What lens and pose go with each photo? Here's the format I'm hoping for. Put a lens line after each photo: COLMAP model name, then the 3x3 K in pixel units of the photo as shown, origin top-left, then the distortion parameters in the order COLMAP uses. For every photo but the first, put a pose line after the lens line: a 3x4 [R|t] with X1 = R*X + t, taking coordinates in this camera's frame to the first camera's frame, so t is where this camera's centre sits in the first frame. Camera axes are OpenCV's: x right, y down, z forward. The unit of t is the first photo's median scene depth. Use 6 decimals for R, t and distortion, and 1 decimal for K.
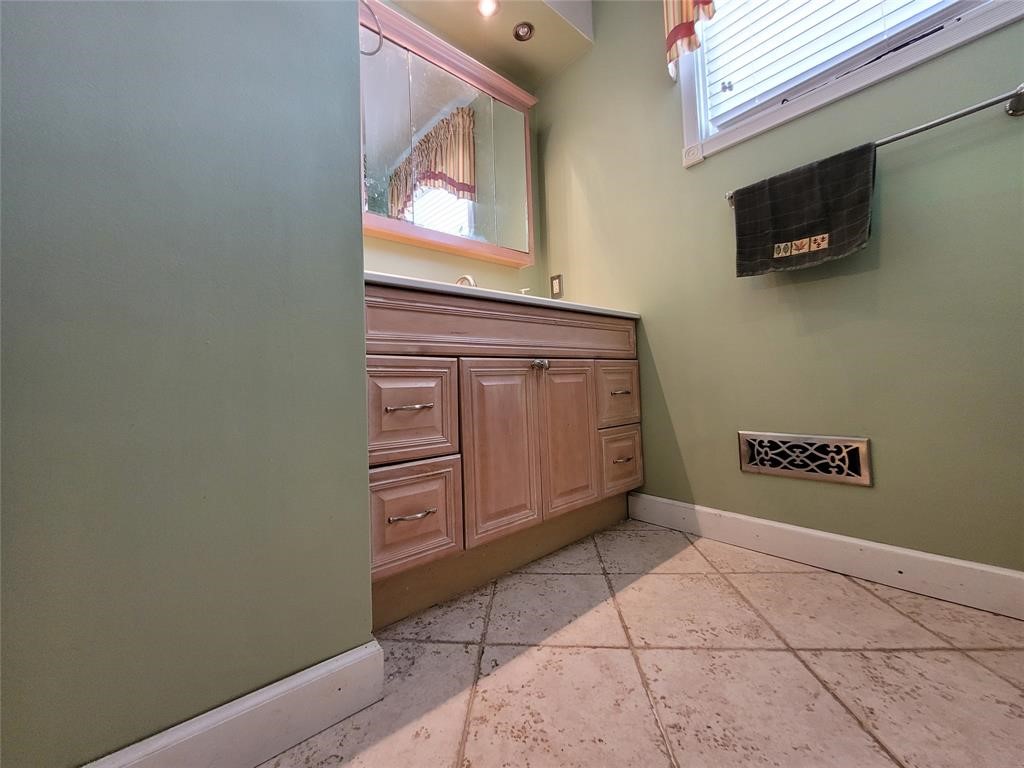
lens RADIAL K [[398.9, 0, 501.4], [0, 398.9, 365.7], [0, 0, 1]] dist [0.002050, -0.003118]
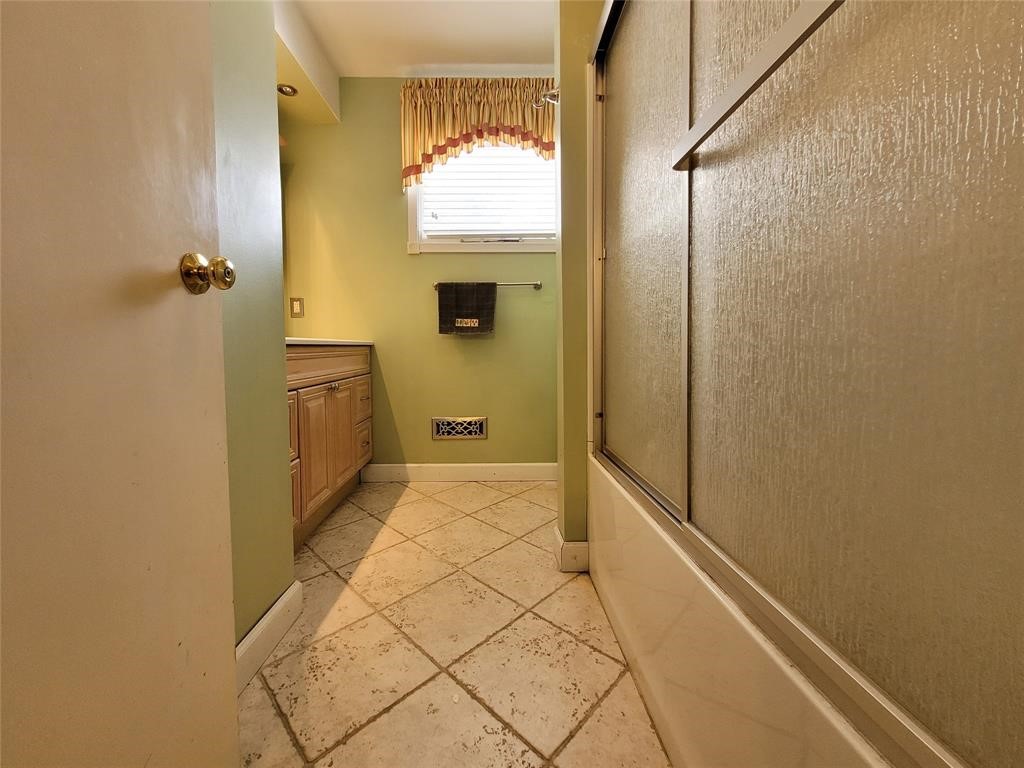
lens RADIAL K [[398.9, 0, 501.4], [0, 398.9, 365.7], [0, 0, 1]] dist [0.002050, -0.003118]
pose [[0.627915, -0.003725, 0.778273, -0.684133], [-0.053135, 0.997450, 0.047644, -0.193020], [-0.776466, -0.071270, 0.626115, -0.383728]]
